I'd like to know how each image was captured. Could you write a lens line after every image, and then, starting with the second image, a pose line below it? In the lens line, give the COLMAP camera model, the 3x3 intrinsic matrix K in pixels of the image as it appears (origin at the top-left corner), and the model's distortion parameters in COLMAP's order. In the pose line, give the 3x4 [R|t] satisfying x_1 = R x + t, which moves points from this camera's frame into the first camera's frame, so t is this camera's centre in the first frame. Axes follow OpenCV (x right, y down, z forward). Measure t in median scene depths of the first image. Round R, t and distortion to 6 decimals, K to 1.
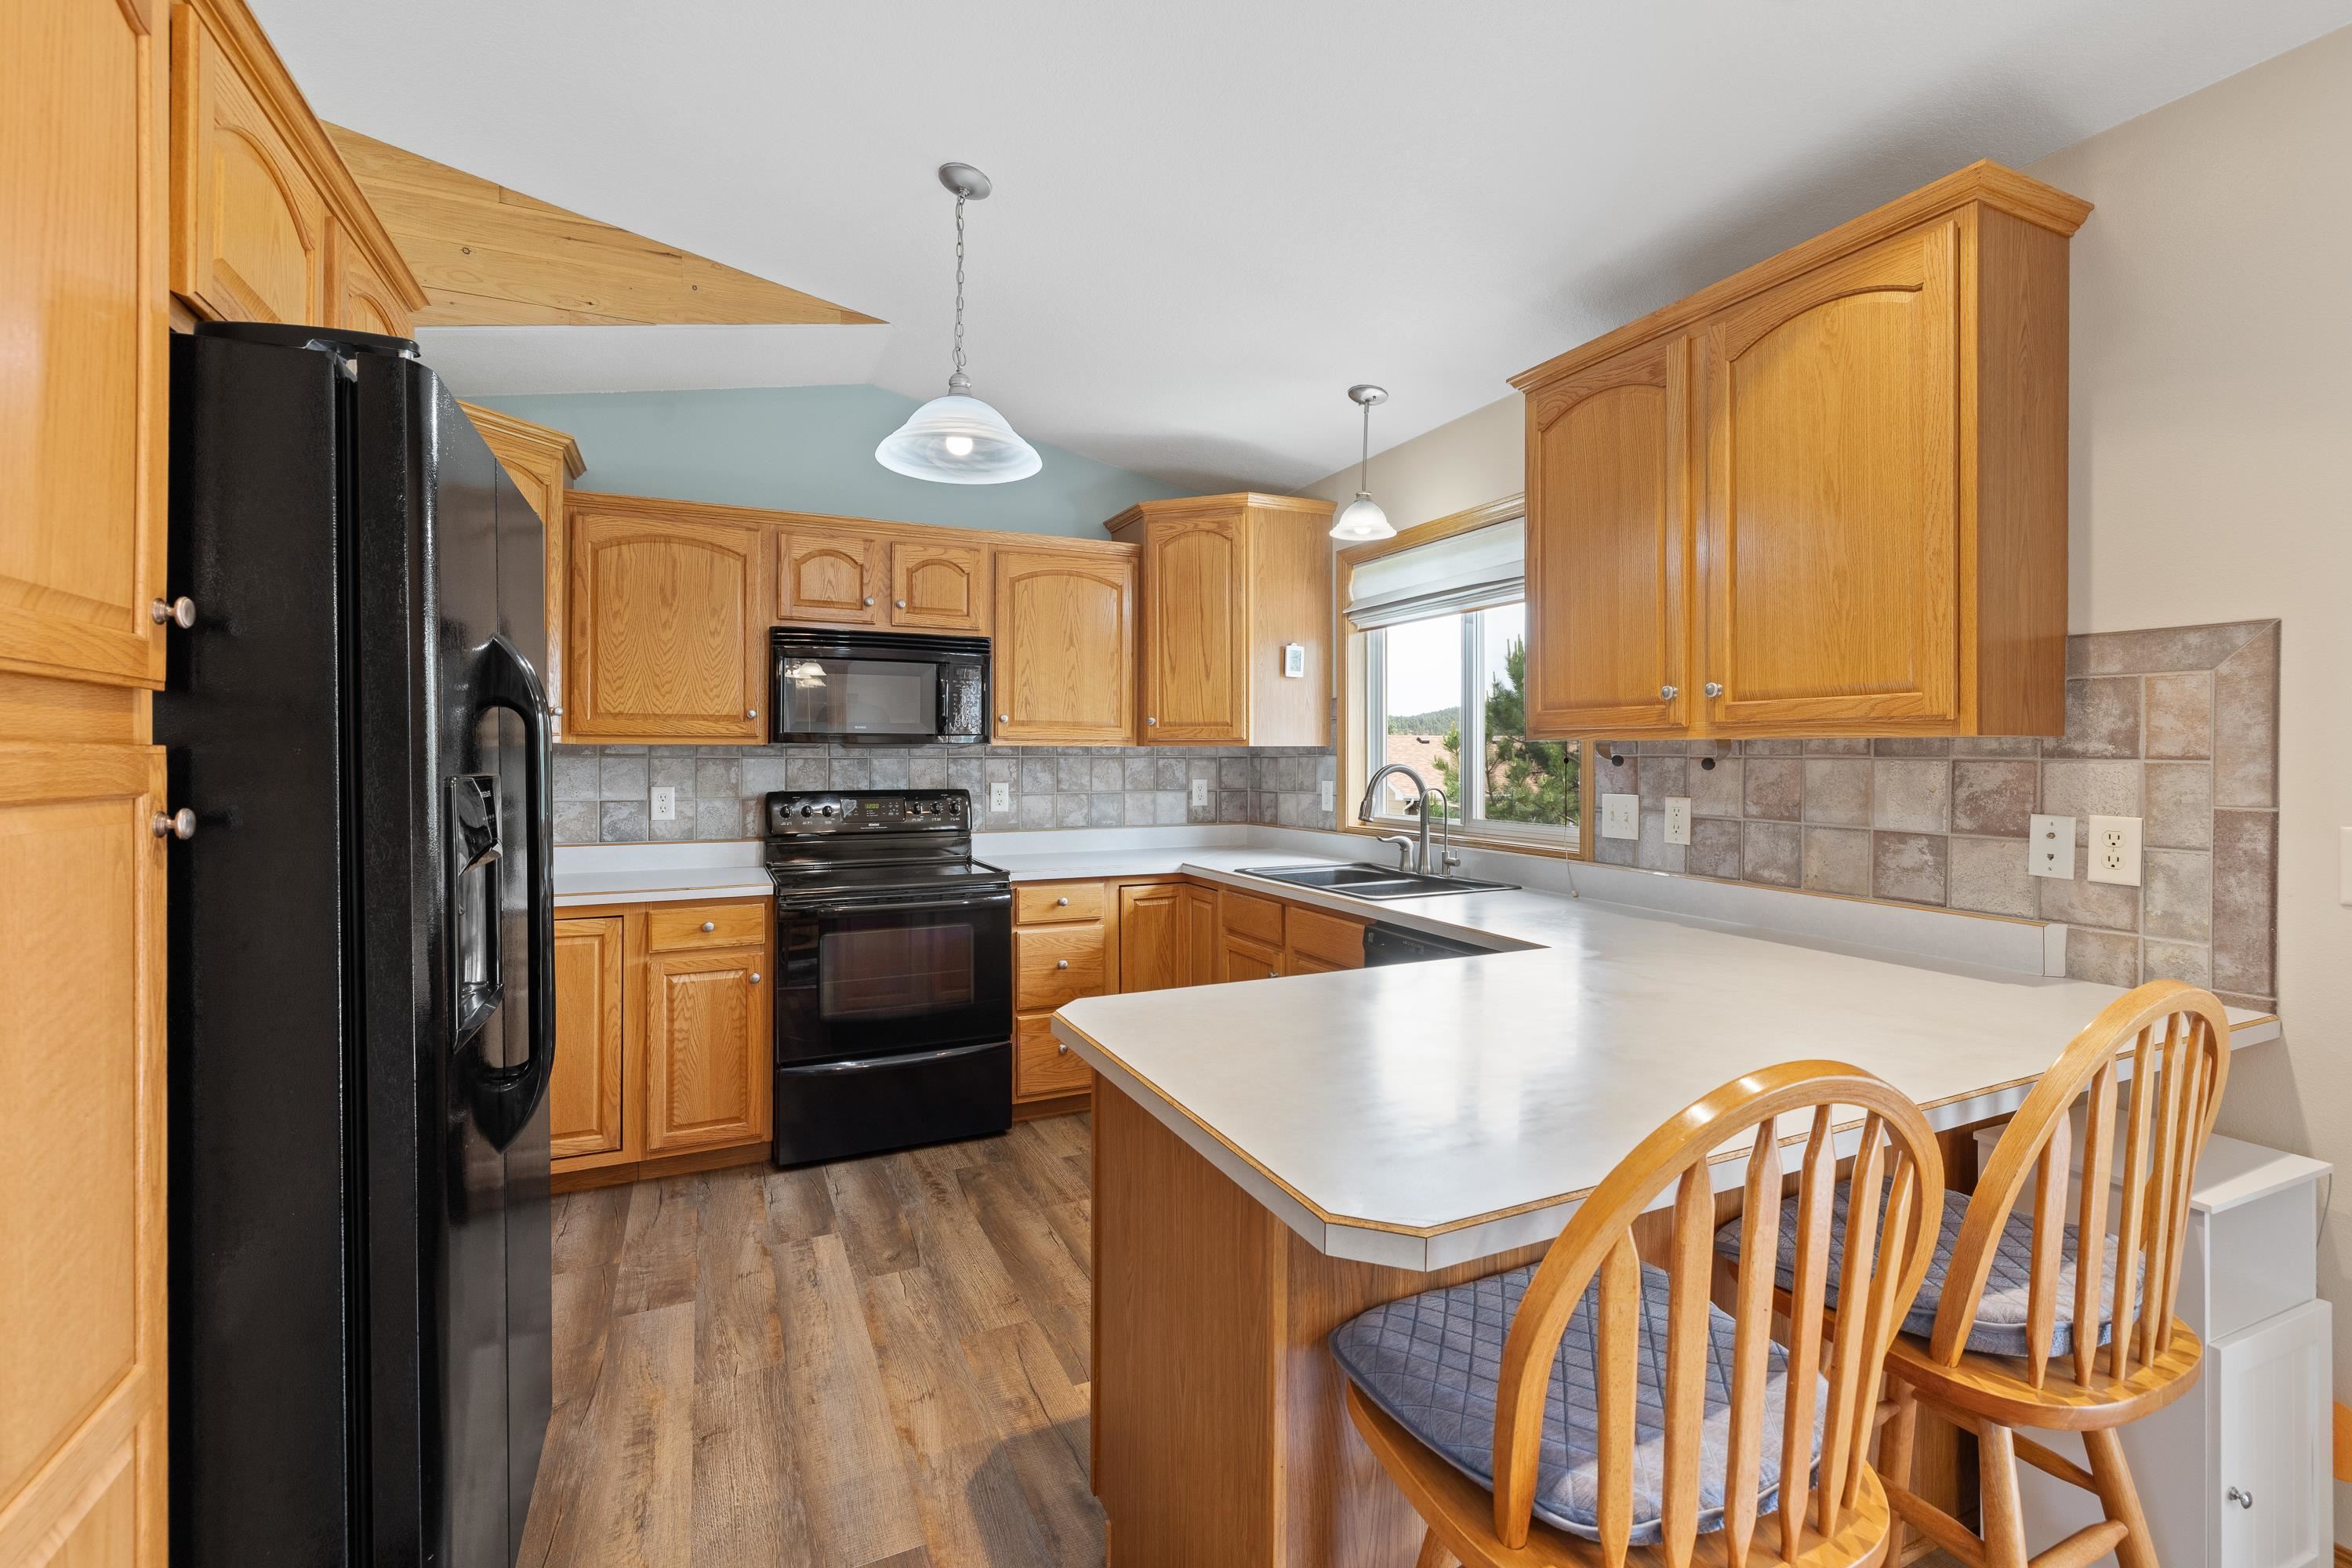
lens RADIAL K [[1024.4, 0, 1190.2], [0, 1024.4, 765.6], [0, 0, 1]] dist [-0.003370, 0.001917]
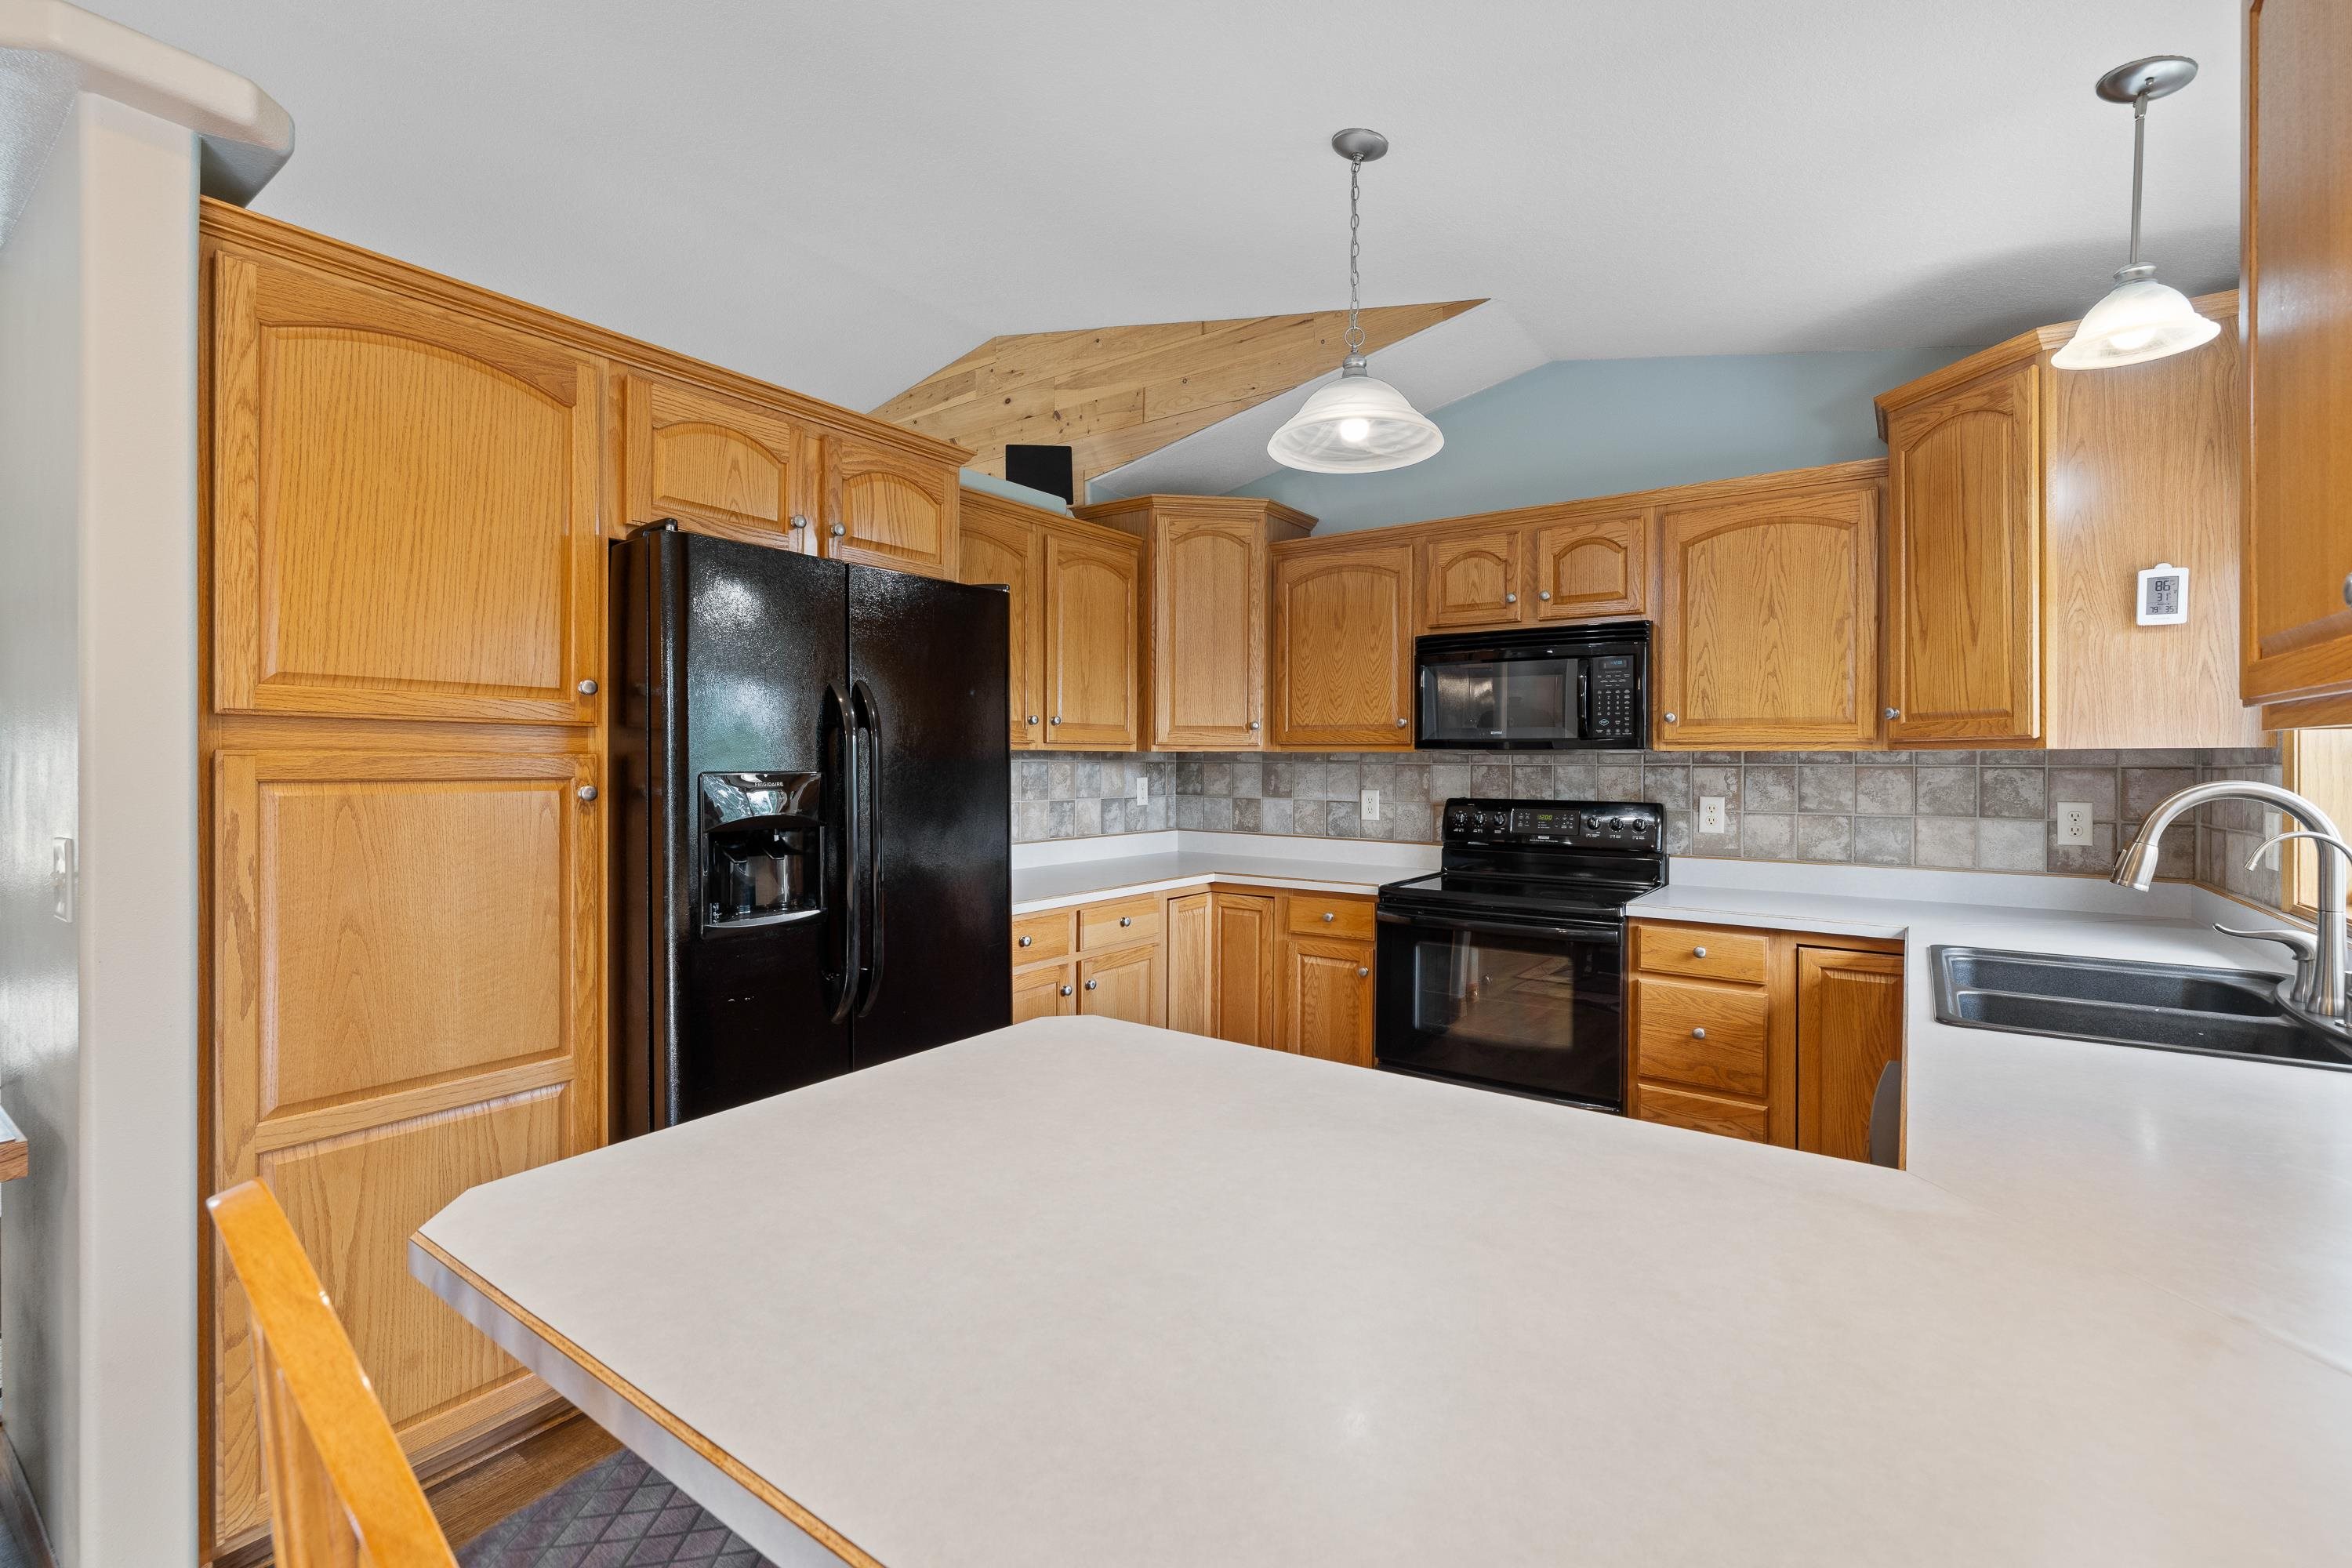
lens RADIAL K [[1024.4, 0, 1191.7], [0, 1024.4, 773.5], [0, 0, 1]] dist [-0.003370, 0.001917]
pose [[0.483717, 0.011970, -0.875143, 0.371740], [-0.011844, 0.999904, 0.007130, -0.003003], [0.875145, 0.006916, 0.483812, 0.296300]]
